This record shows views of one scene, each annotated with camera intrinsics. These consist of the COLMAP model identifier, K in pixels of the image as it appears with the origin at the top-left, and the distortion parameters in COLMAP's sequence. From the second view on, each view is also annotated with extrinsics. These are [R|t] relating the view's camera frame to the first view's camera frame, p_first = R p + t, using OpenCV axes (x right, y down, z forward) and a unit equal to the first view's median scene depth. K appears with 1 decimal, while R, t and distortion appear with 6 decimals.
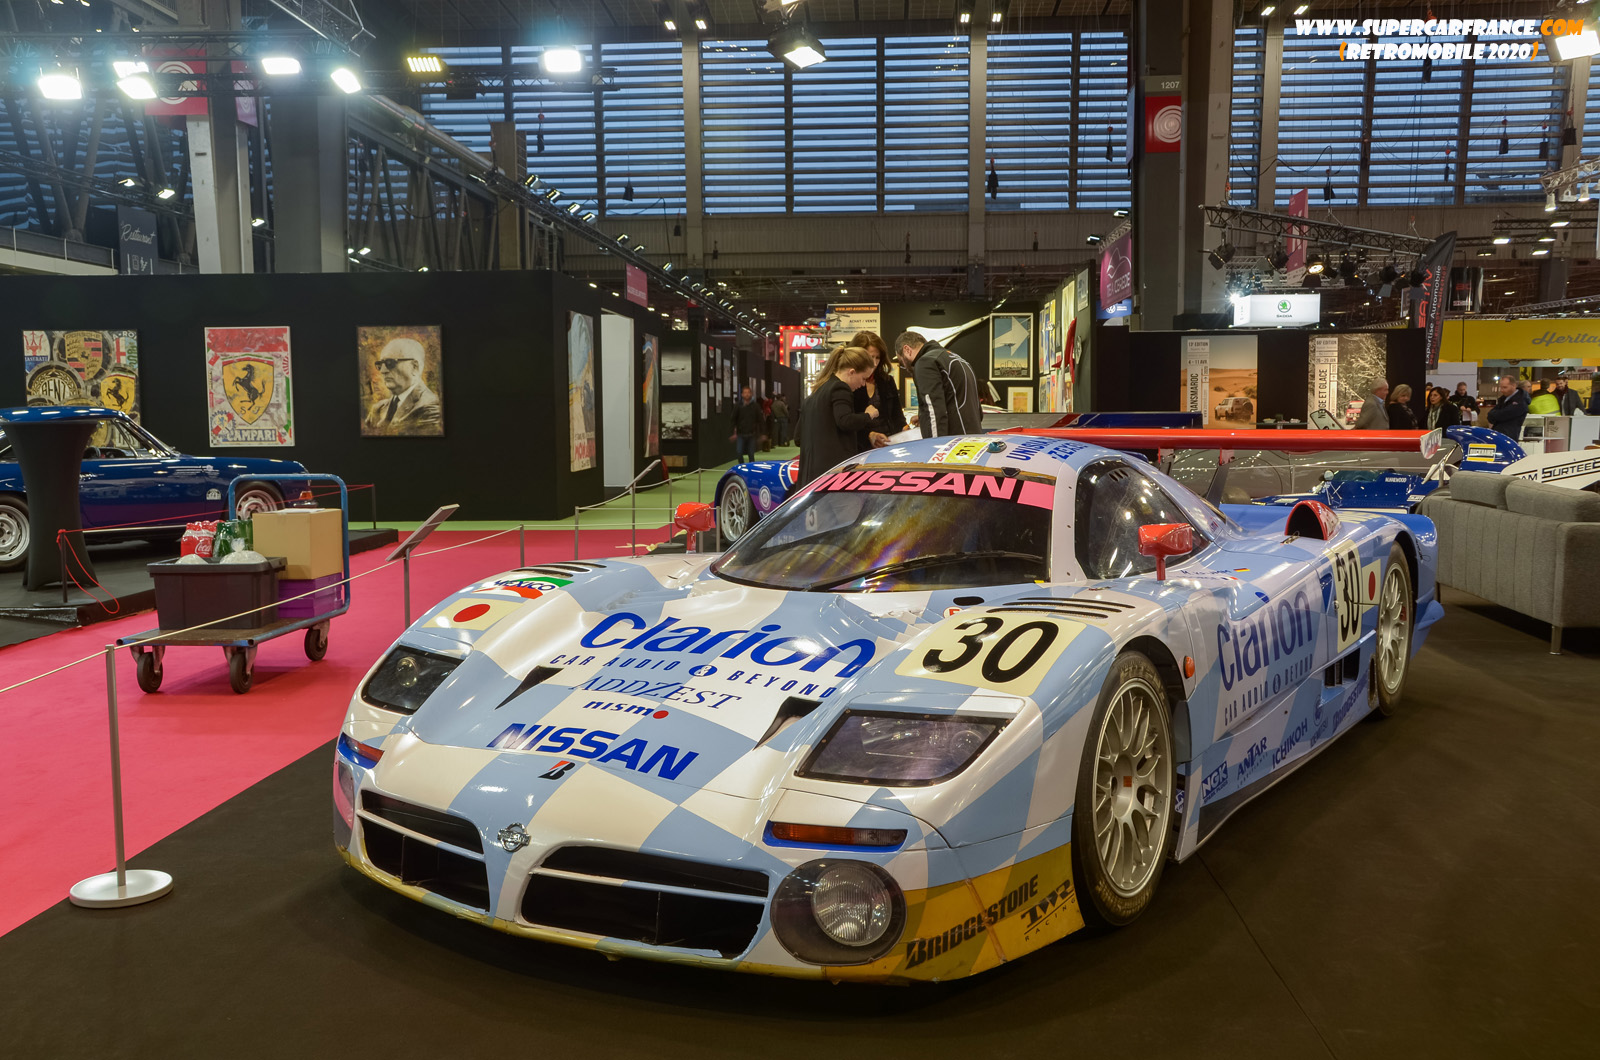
lens RADIAL K [[1492.0, 0, 798.9], [0, 1492.0, 551.2], [0, 0, 1]] dist [-0.004141, 0.017157]
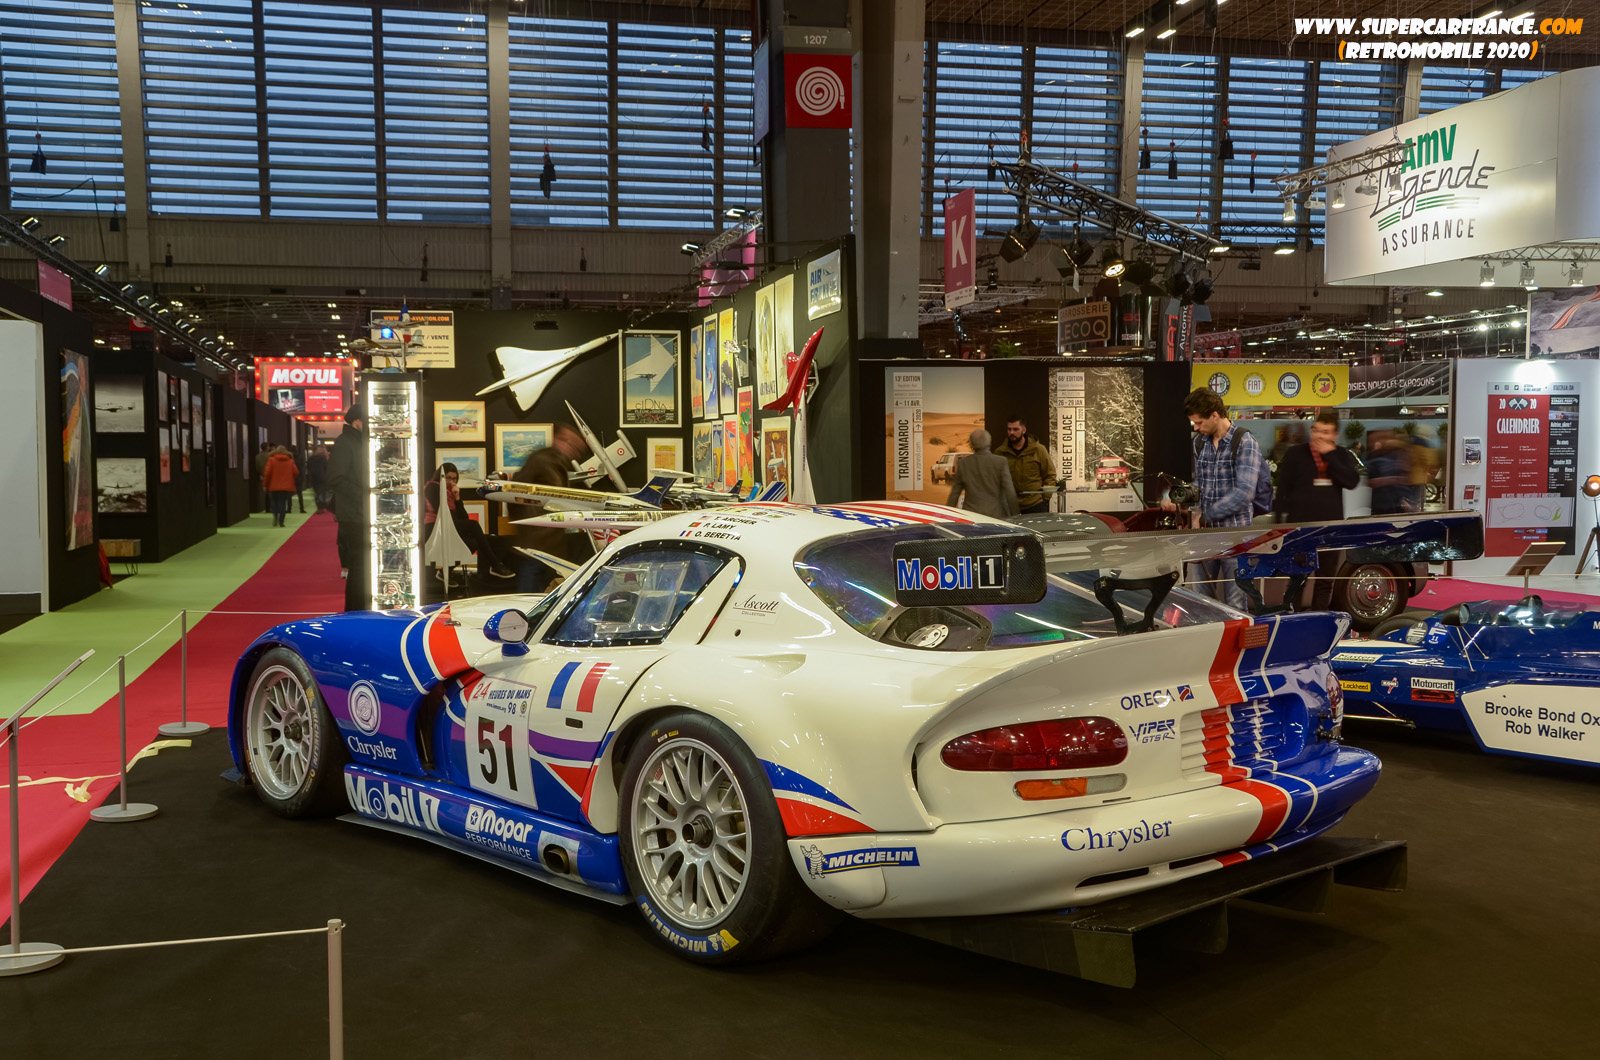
lens RADIAL K [[1656.3, 0, 801.3], [0, 1656.3, 560.8], [0, 0, 1]] dist [-0.005119, 0.110601]
pose [[0.952670, -0.020619, 0.303306, -0.011586], [0.030451, 0.999152, -0.027721, -0.015138], [-0.302478, 0.035645, 0.952490, 0.127670]]
